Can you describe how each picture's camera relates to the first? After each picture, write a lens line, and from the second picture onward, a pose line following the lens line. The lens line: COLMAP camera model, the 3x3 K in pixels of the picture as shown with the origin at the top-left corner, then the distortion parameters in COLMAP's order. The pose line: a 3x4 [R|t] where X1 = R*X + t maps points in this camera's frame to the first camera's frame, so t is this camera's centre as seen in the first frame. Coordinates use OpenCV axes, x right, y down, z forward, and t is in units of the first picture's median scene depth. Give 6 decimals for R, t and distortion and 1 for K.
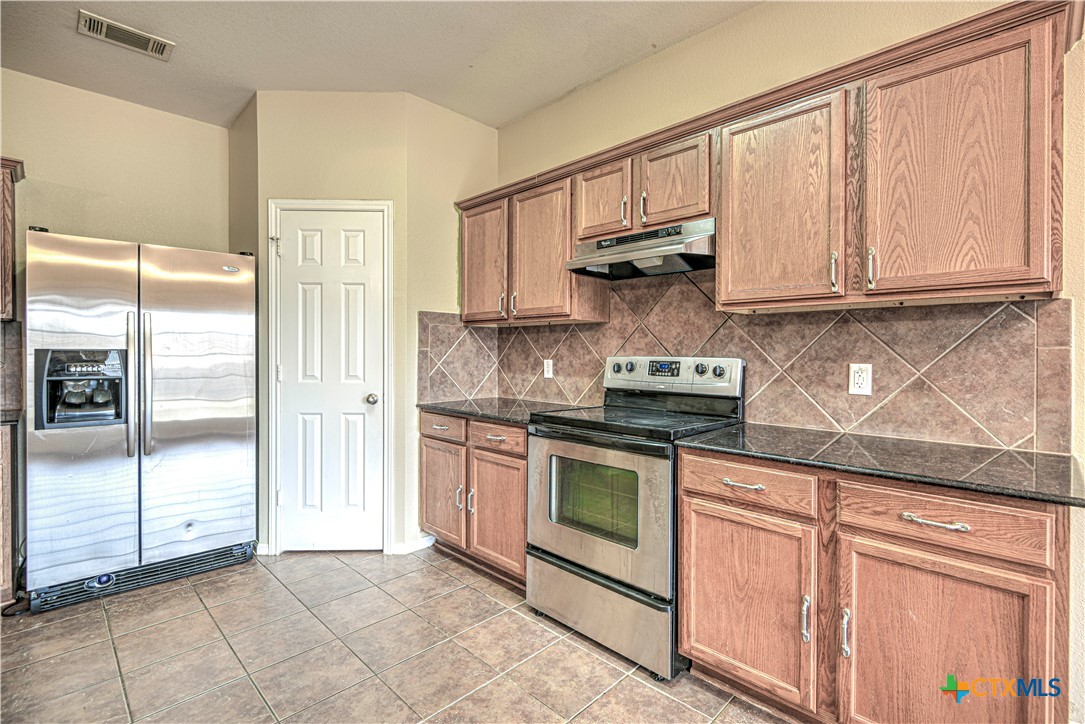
lens RADIAL K [[495.2, 0, 552.2], [0, 495.2, 355.7], [0, 0, 1]] dist [-0.003246, -0.000844]
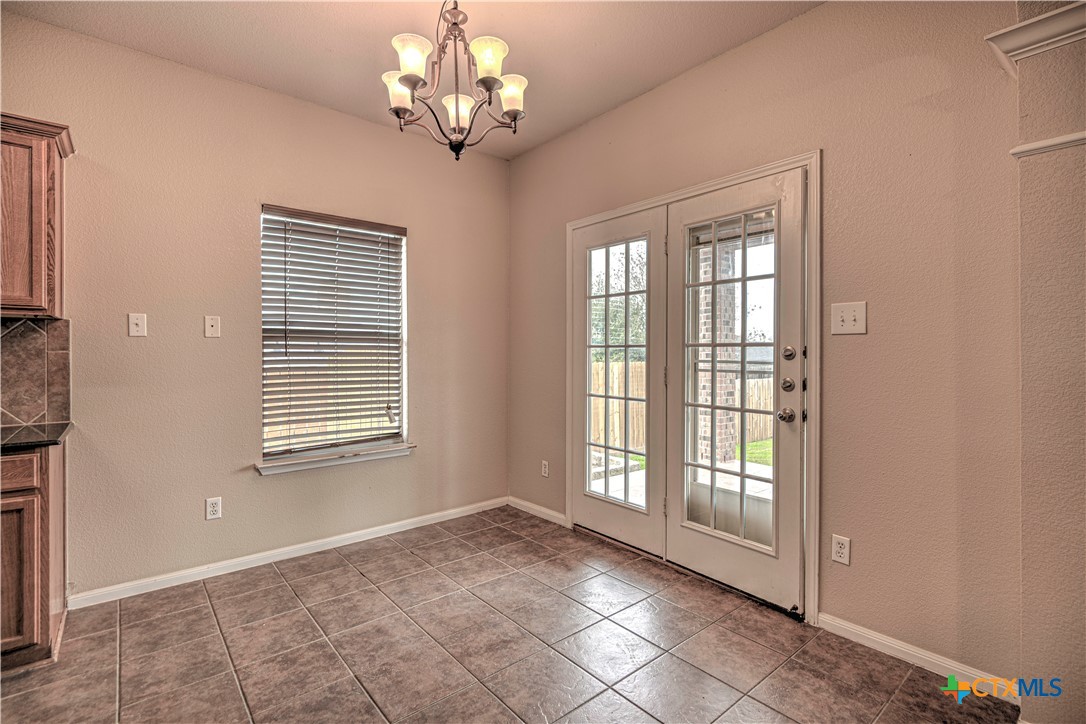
lens RADIAL K [[505.0, 0, 544.3], [0, 505.0, 352.7], [0, 0, 1]] dist [0.000228, 0.000372]
pose [[0.102622, 0.000075, 0.994720, -0.237535], [0.009444, 0.999955, -0.001049, 0.001675], [-0.994676, 0.009502, 0.102617, -0.417155]]
